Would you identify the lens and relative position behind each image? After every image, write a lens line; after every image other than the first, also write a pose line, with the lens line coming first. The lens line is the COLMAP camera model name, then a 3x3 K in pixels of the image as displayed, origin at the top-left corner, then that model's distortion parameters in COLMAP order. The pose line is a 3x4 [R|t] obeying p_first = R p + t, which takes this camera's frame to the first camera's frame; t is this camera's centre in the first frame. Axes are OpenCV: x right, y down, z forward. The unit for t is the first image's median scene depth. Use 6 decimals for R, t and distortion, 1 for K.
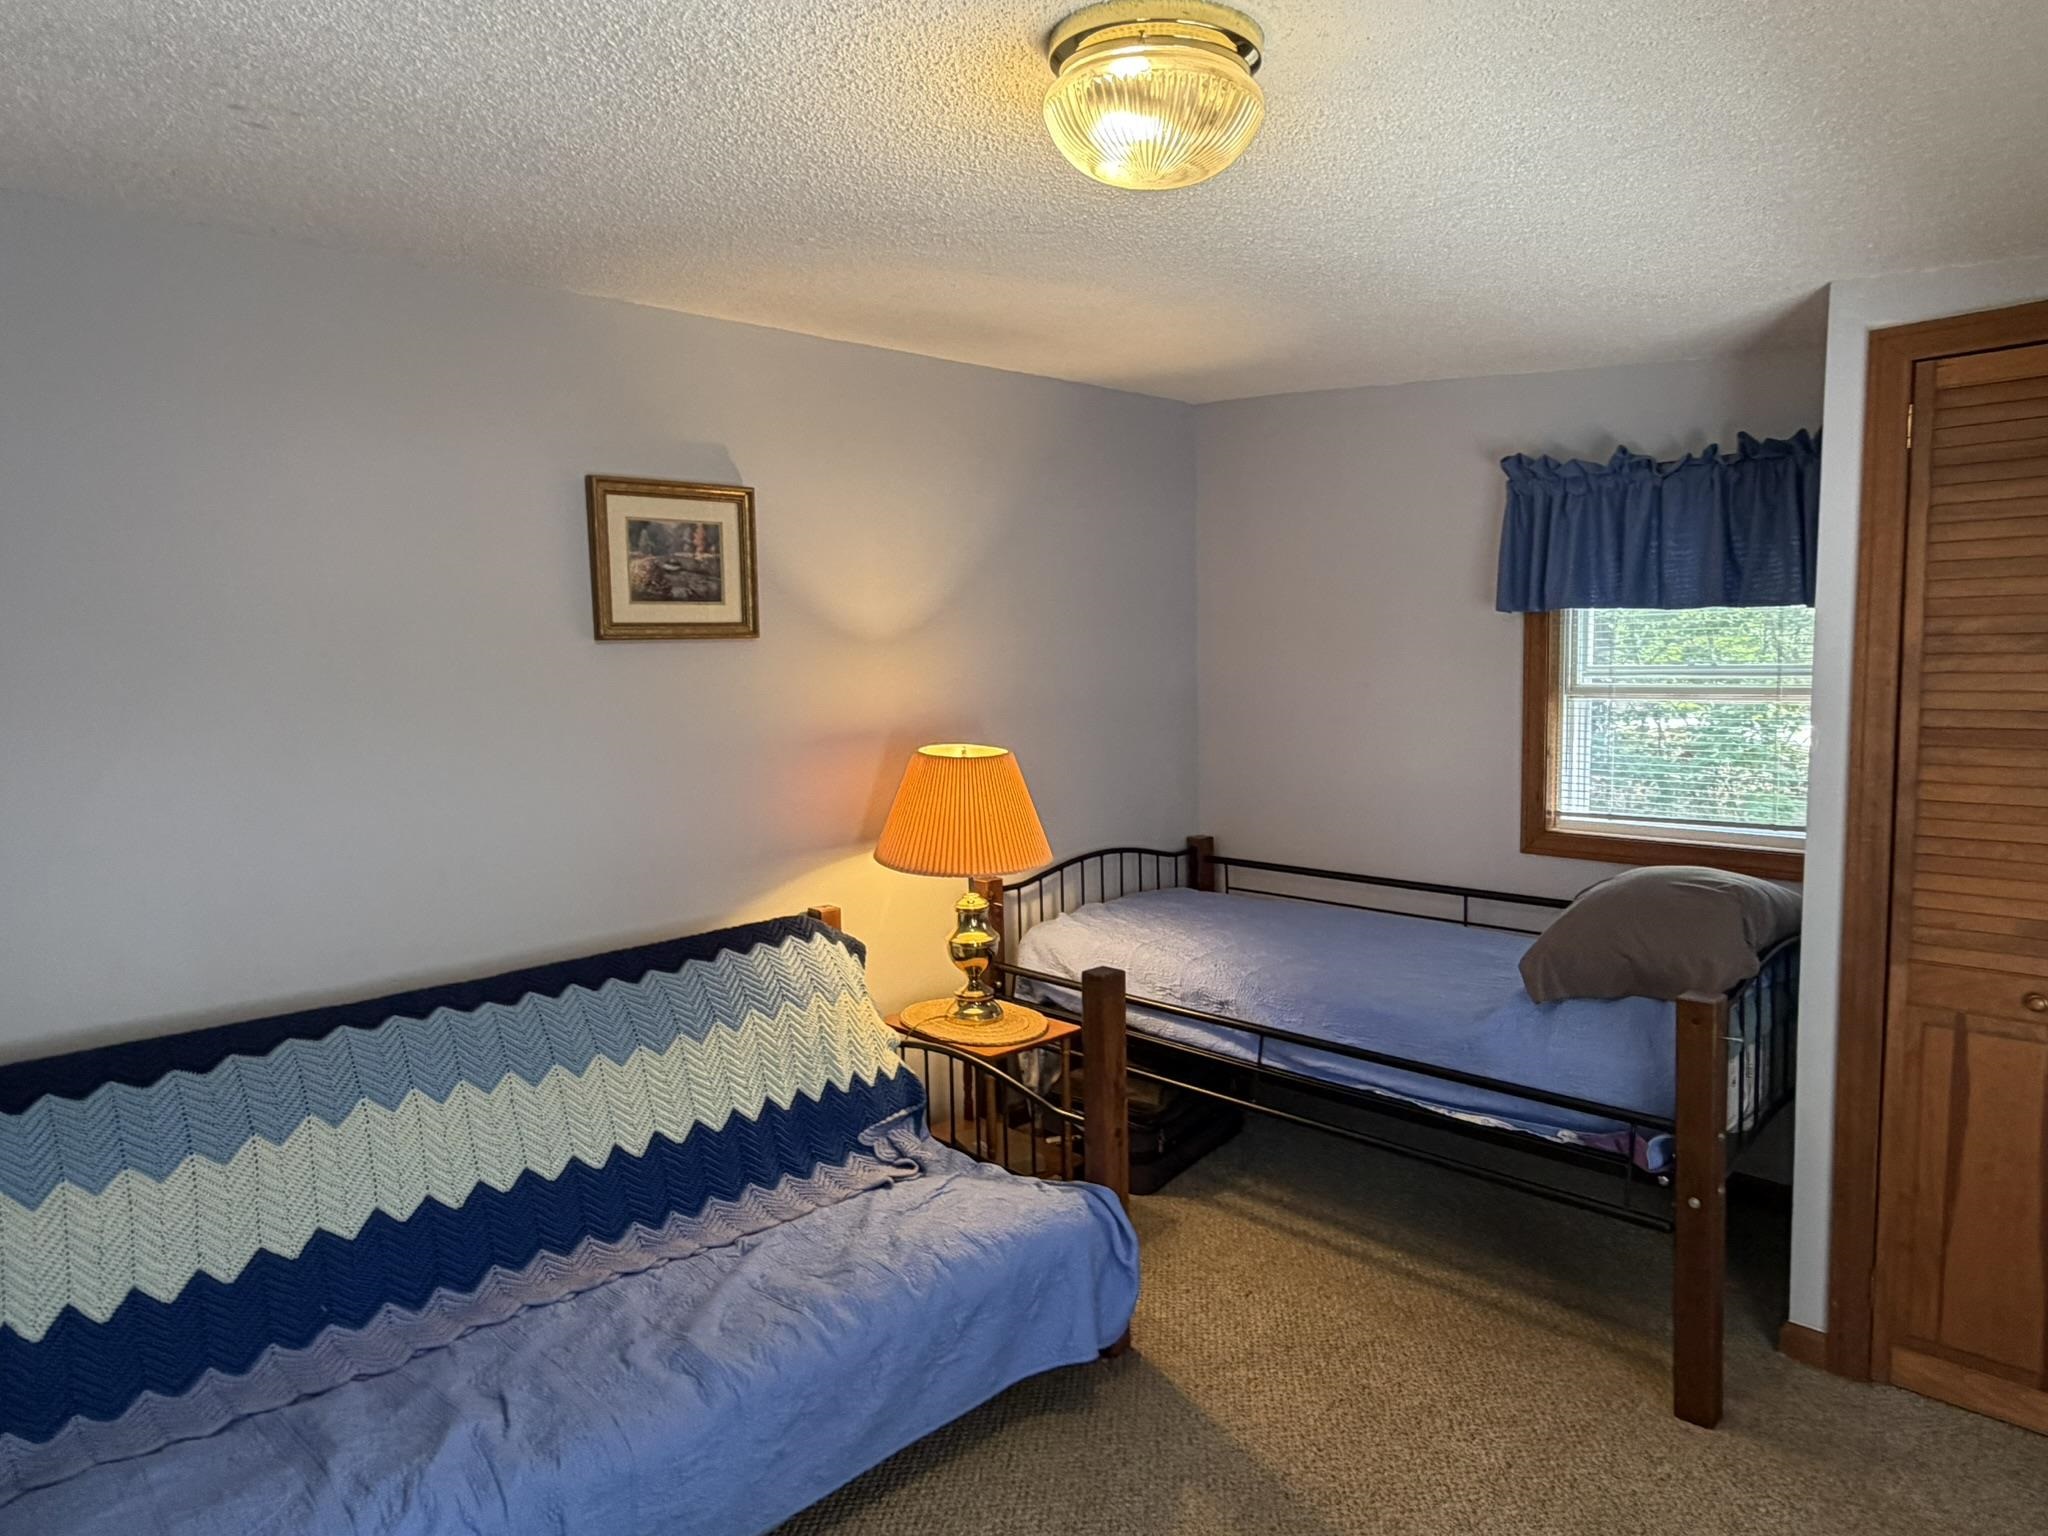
lens RADIAL K [[1278.8, 0, 1026.5], [0, 1278.8, 777.5], [0, 0, 1]] dist [0.010766, -0.003051]
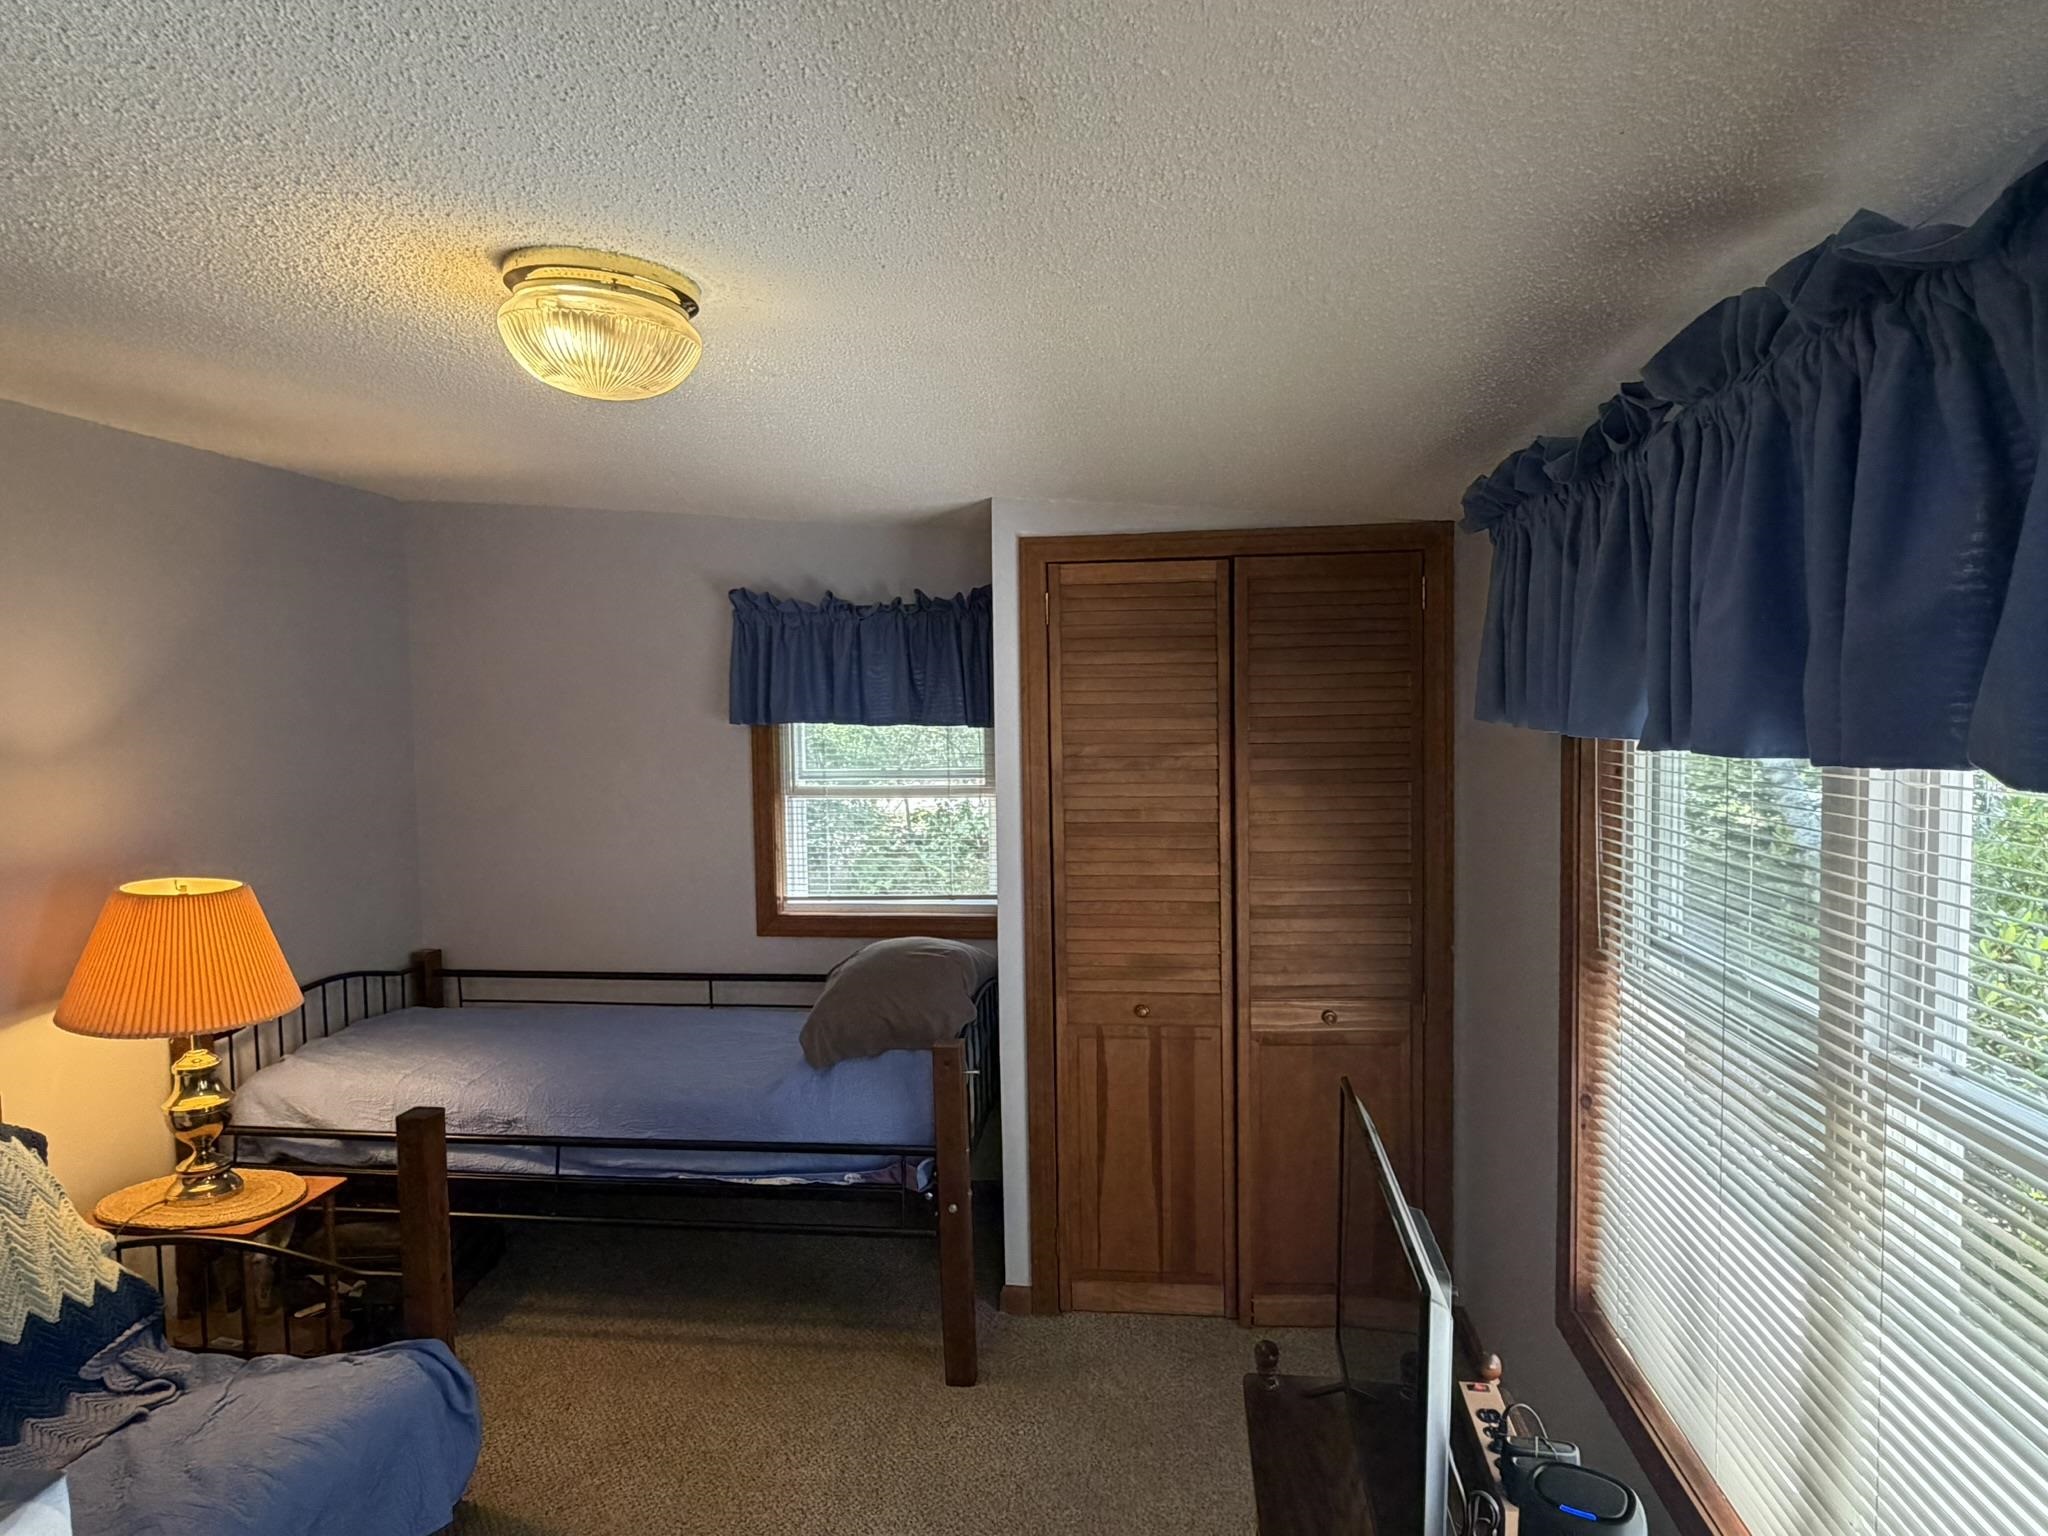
lens RADIAL K [[1278.8, 0, 1015.0], [0, 1278.8, 769.0], [0, 0, 1]] dist [0.010766, -0.003051]
pose [[0.783622, -0.020710, 0.620892, -0.174506], [0.058697, 0.997441, -0.040811, -0.037959], [-0.618459, 0.068425, 0.782833, -0.044675]]
